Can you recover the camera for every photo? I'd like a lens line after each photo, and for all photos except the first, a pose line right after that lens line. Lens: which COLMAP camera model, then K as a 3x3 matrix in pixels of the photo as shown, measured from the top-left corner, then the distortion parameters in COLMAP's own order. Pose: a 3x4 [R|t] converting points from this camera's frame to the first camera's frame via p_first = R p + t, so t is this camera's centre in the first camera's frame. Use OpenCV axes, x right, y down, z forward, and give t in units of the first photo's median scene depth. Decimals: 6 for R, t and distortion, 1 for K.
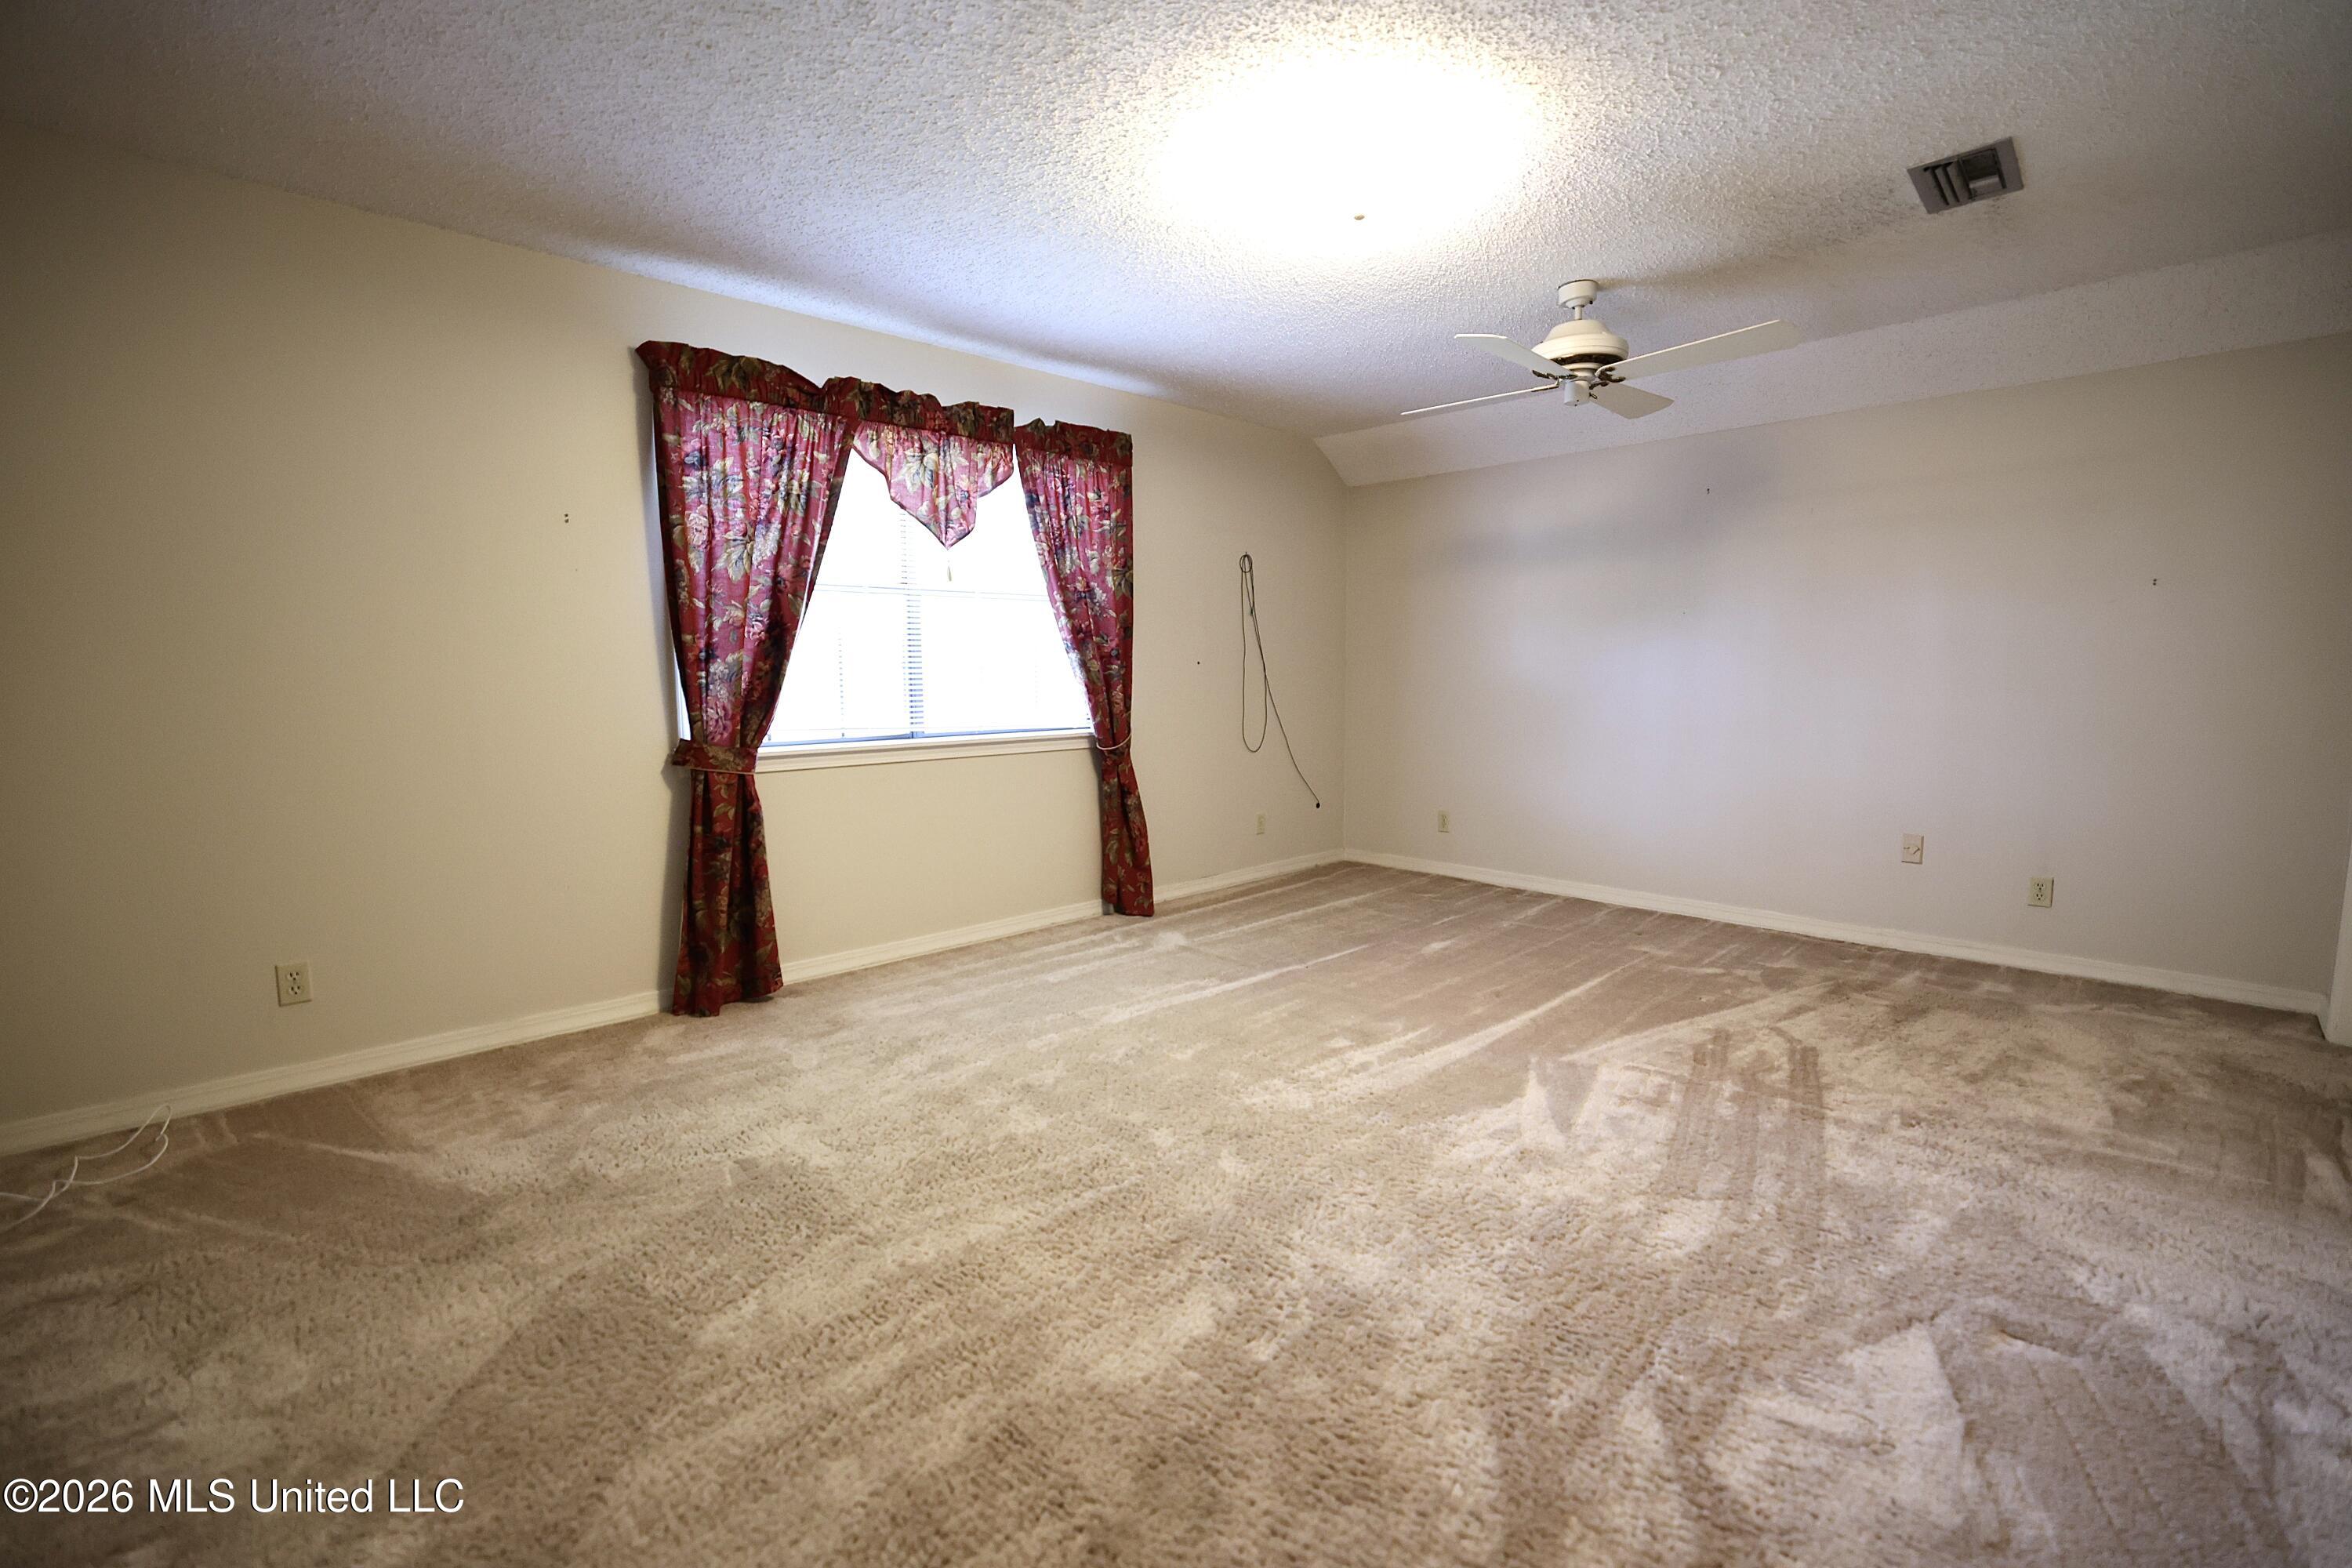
lens RADIAL K [[1005.4, 0, 1176.0], [0, 1005.4, 784.0], [0, 0, 1]] dist [-0.042102, 0.015460]
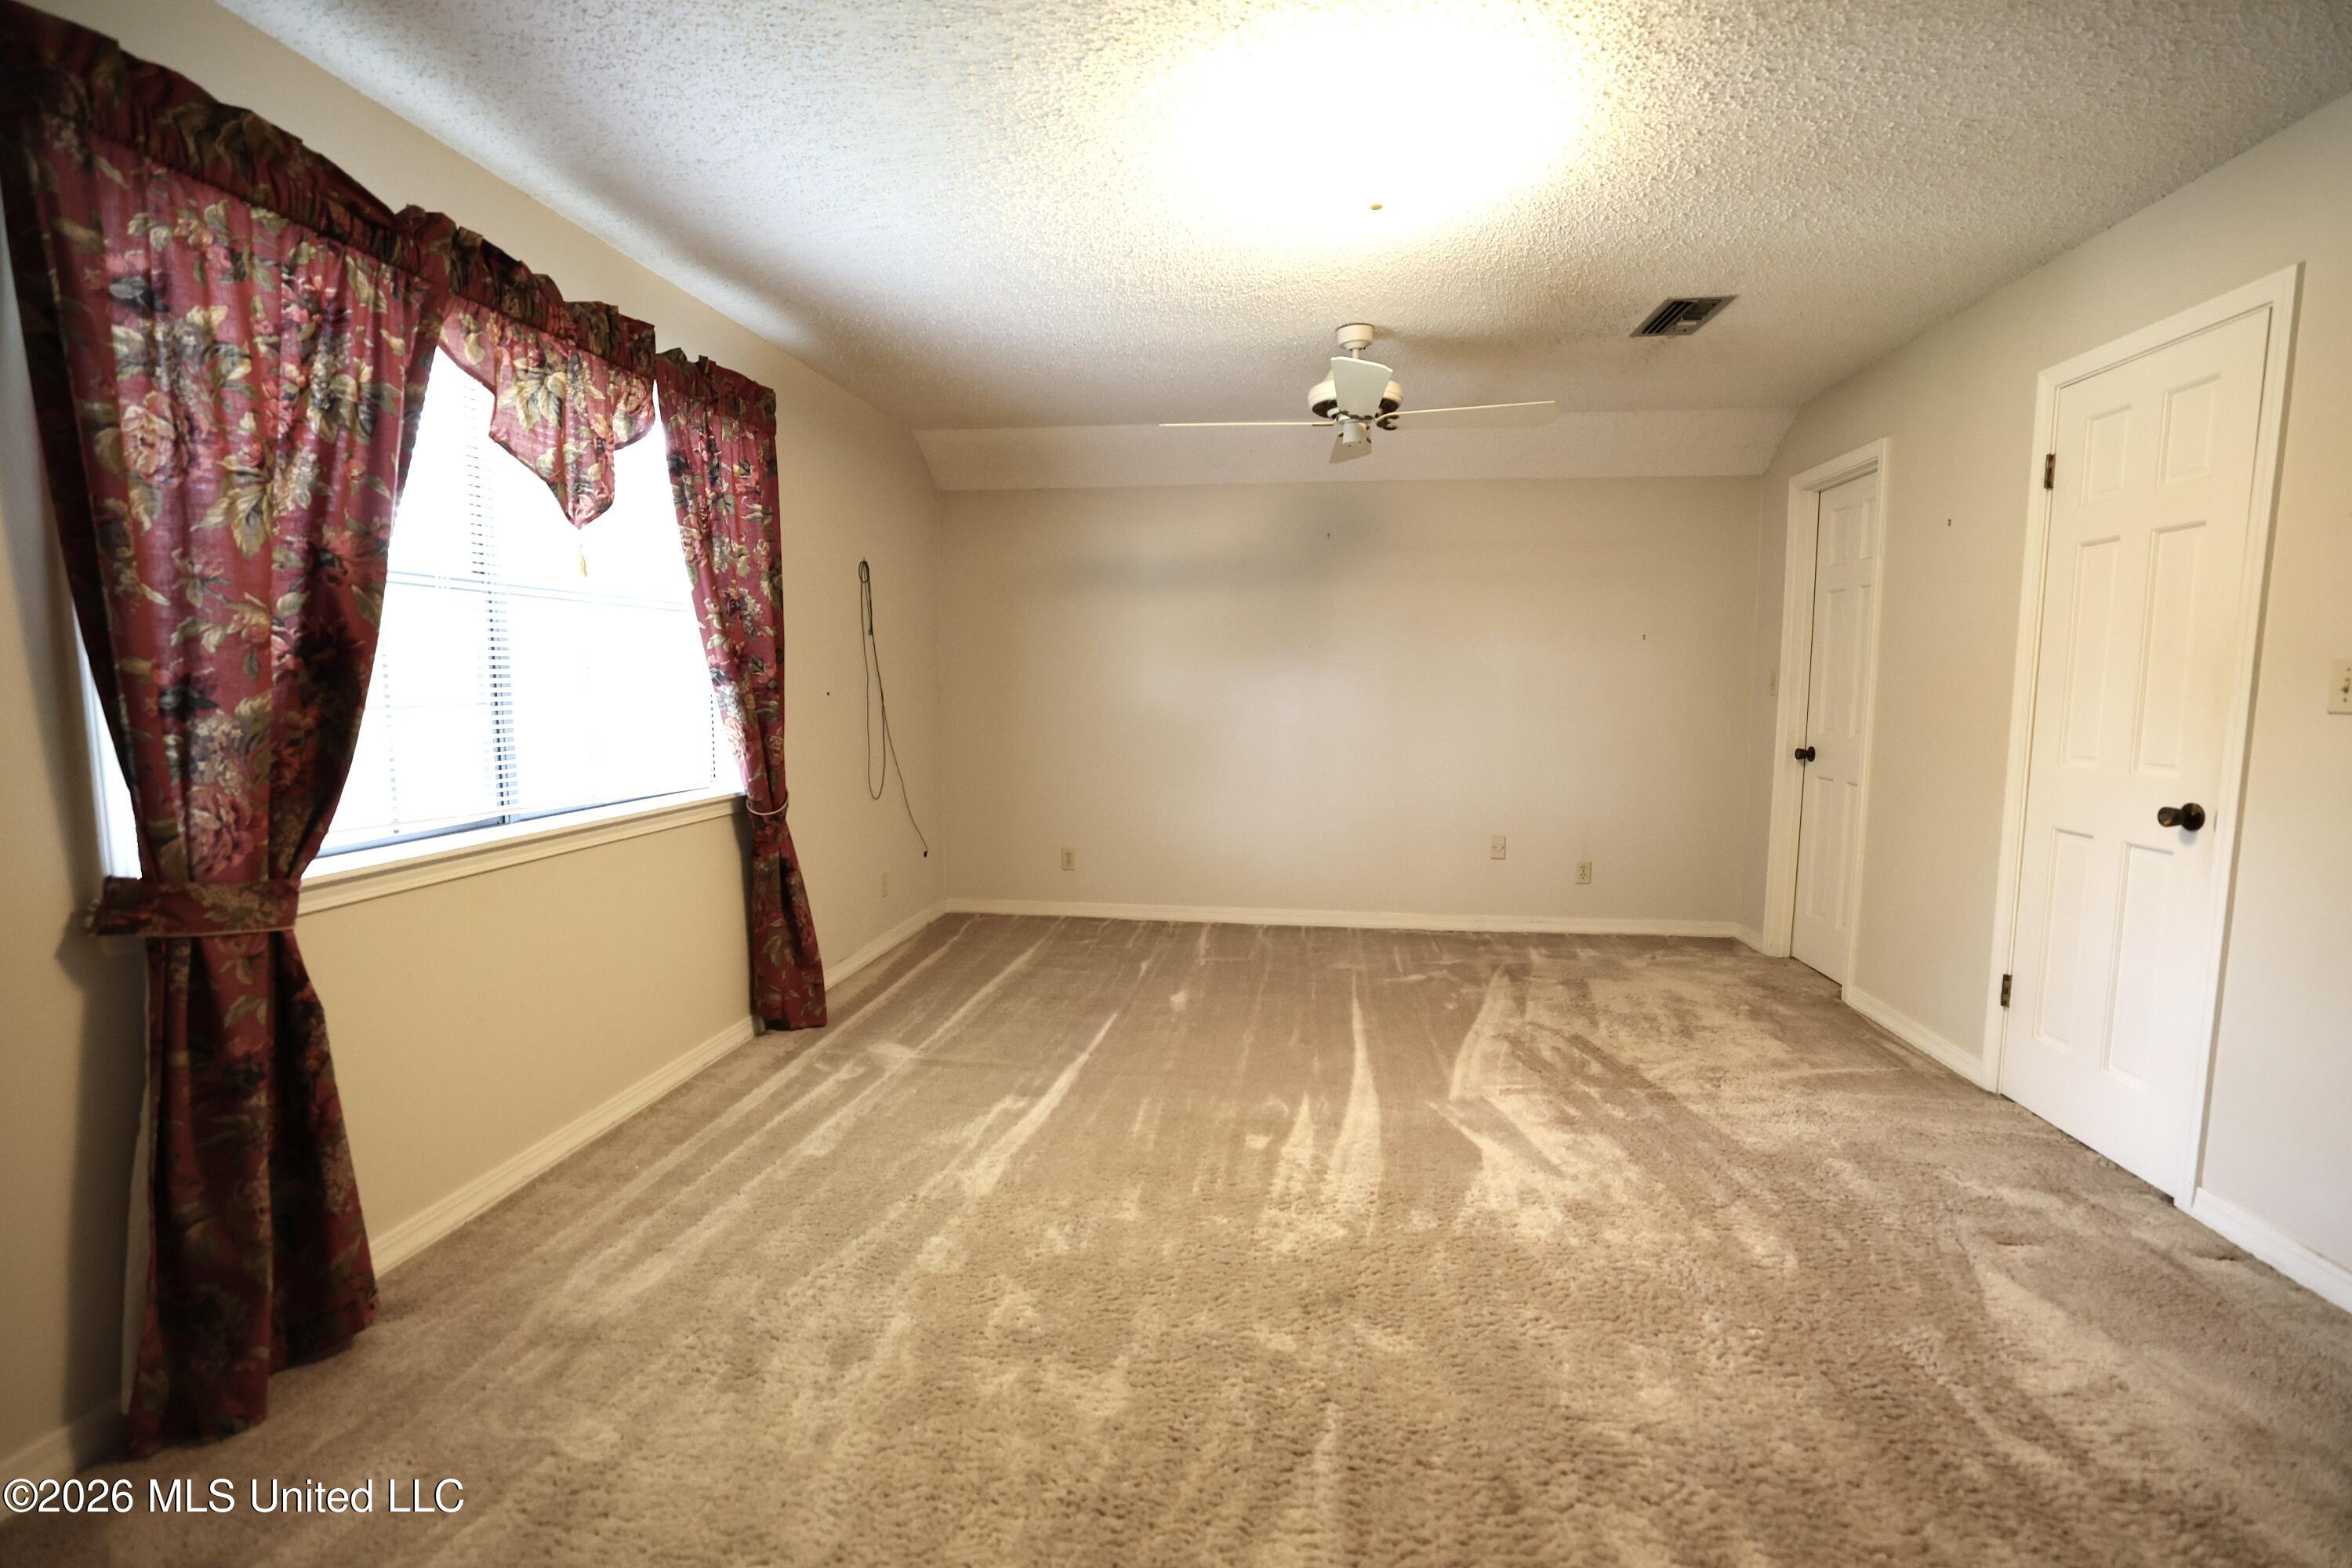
lens RADIAL K [[1005.4, 0, 1176.0], [0, 1005.4, 784.0], [0, 0, 1]] dist [-0.042102, 0.015460]
pose [[0.786719, -0.057918, 0.614588, -0.377798], [0.064048, 0.997874, 0.012051, -0.062376], [-0.613980, 0.029883, 0.788756, 0.316534]]
